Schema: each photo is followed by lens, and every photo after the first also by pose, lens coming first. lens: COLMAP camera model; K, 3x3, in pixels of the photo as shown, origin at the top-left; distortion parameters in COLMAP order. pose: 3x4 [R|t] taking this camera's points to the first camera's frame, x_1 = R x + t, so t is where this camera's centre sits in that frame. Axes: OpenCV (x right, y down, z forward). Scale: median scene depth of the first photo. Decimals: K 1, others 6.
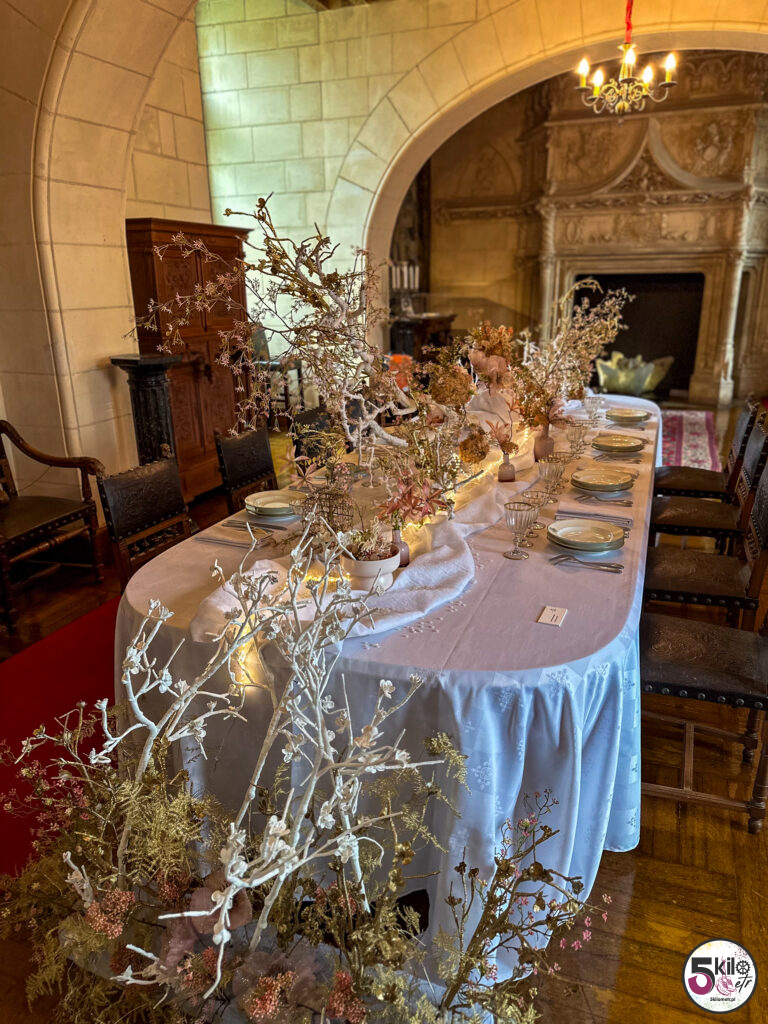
lens RADIAL K [[677.0, 0, 384.0], [0, 677.0, 512.0], [0, 0, 1]] dist [0.057337, -0.096939]
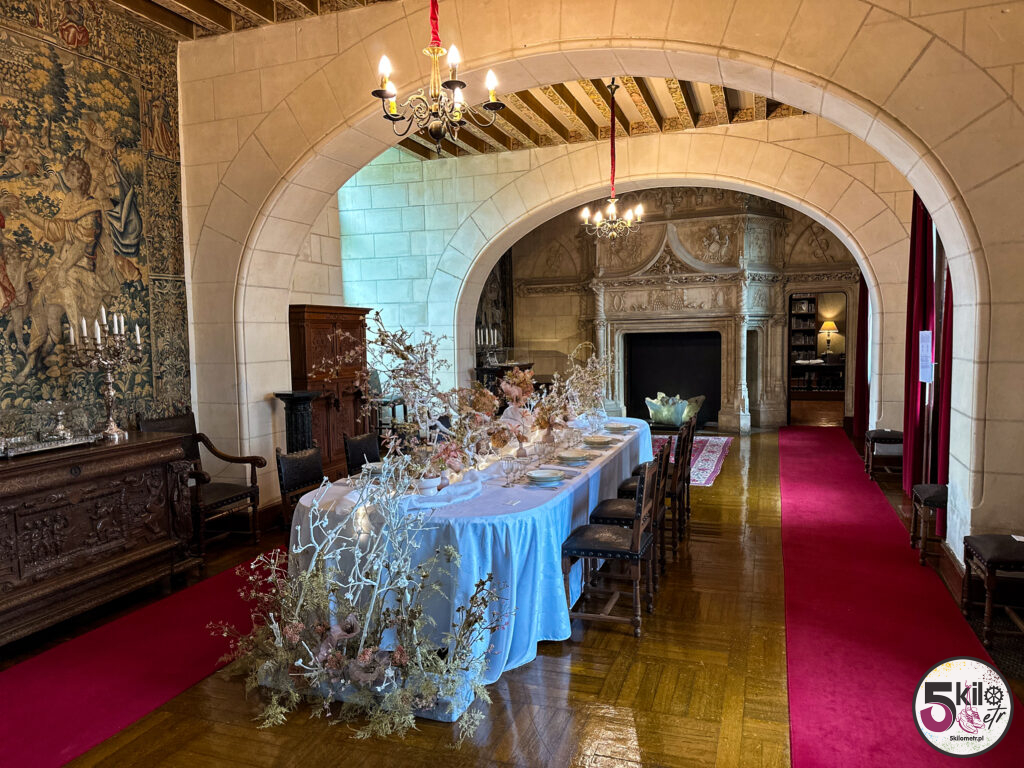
lens RADIAL K [[677.0, 0, 512.0], [0, 677.0, 384.0], [0, 0, 1]] dist [0.057337, -0.096939]
pose [[0.999637, -0.009144, 0.025327, 0.072028], [0.015222, 0.967766, -0.251390, 0.115760], [-0.022211, 0.251684, 0.967555, -0.389589]]
